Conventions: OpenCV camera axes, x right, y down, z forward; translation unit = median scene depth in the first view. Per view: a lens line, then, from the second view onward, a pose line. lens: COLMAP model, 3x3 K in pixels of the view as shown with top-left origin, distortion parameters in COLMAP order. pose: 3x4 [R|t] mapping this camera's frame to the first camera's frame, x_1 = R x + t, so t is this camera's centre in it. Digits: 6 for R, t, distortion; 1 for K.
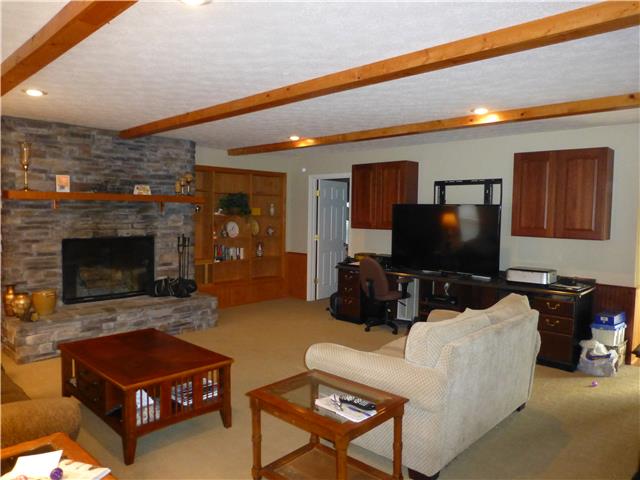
lens RADIAL K [[467.0, 0, 323.2], [0, 467.0, 238.8], [0, 0, 1]] dist [-0.027242, -0.002784]
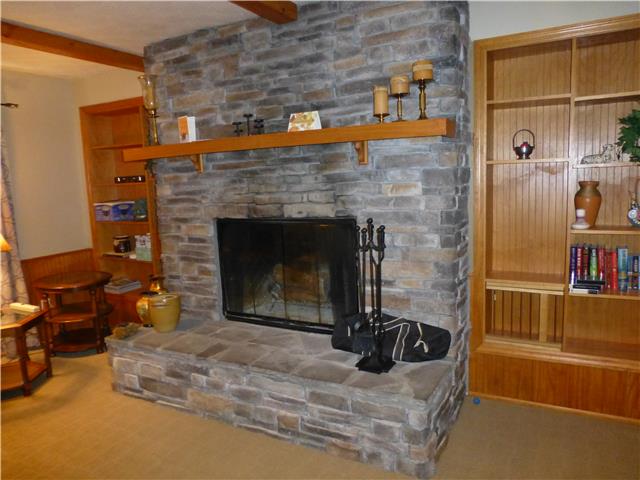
lens RADIAL K [[467.0, 0, 323.2], [0, 467.0, 238.8], [0, 0, 1]] dist [-0.027242, -0.002784]
pose [[0.247998, 0.099526, -0.963634, 0.089540], [-0.010247, 0.994923, 0.100120, -0.035987], [0.968706, -0.014956, 0.247759, 0.951543]]
